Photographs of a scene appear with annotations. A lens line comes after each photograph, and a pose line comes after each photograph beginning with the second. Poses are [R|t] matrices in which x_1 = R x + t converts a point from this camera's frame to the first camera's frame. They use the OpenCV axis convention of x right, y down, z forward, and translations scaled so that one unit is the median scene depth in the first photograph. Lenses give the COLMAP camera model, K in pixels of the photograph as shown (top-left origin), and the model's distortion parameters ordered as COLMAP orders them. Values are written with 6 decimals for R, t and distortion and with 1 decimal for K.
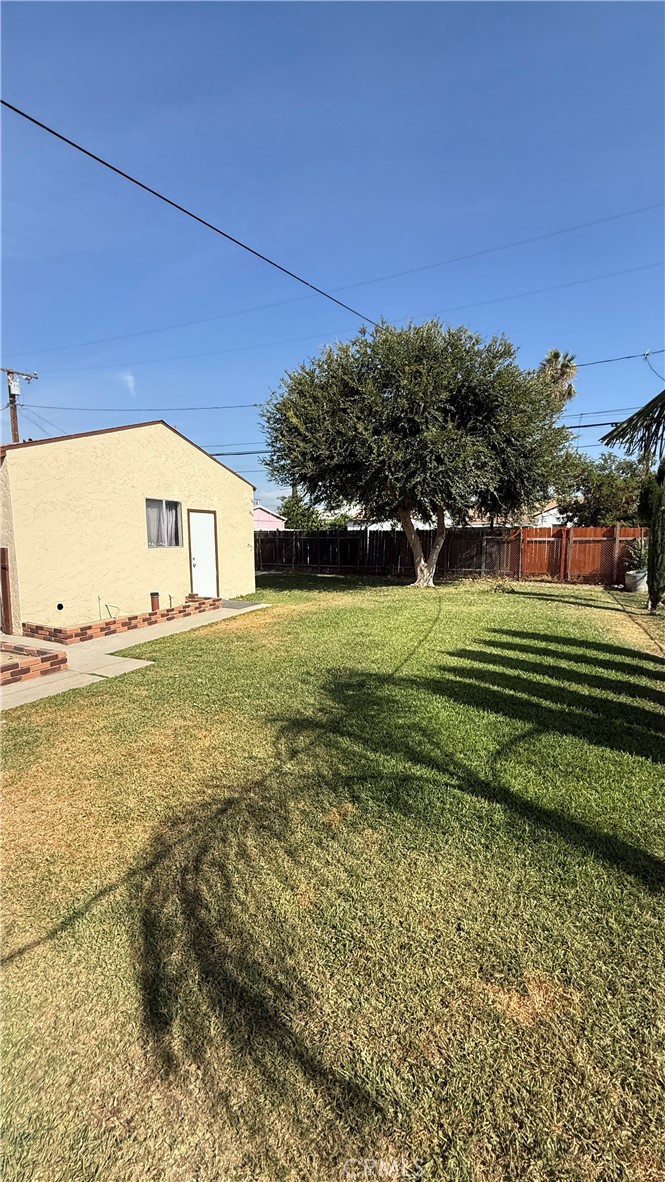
lens RADIAL K [[472.8, 0, 334.3], [0, 472.8, 589.7], [0, 0, 1]] dist [0.000899, -0.000236]
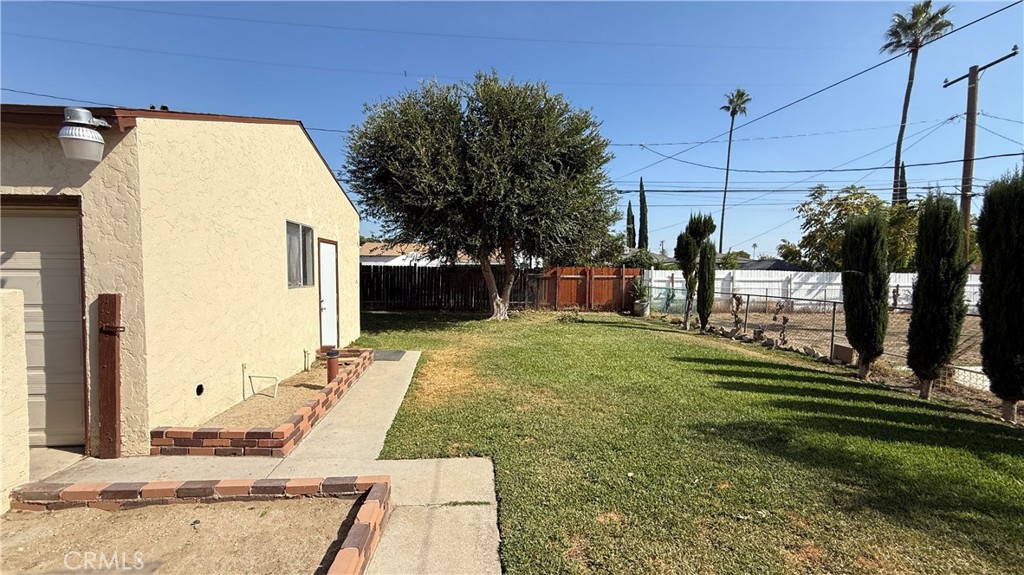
lens RADIAL K [[409.6, 0, 510.3], [0, 409.6, 290.2], [0, 0, 1]] dist [0.000899, -0.000236]
pose [[0.860373, -0.011426, 0.509536, -0.300431], [0.044159, 0.997660, -0.052191, -0.027168], [-0.507748, 0.067404, 0.858865, 0.206118]]
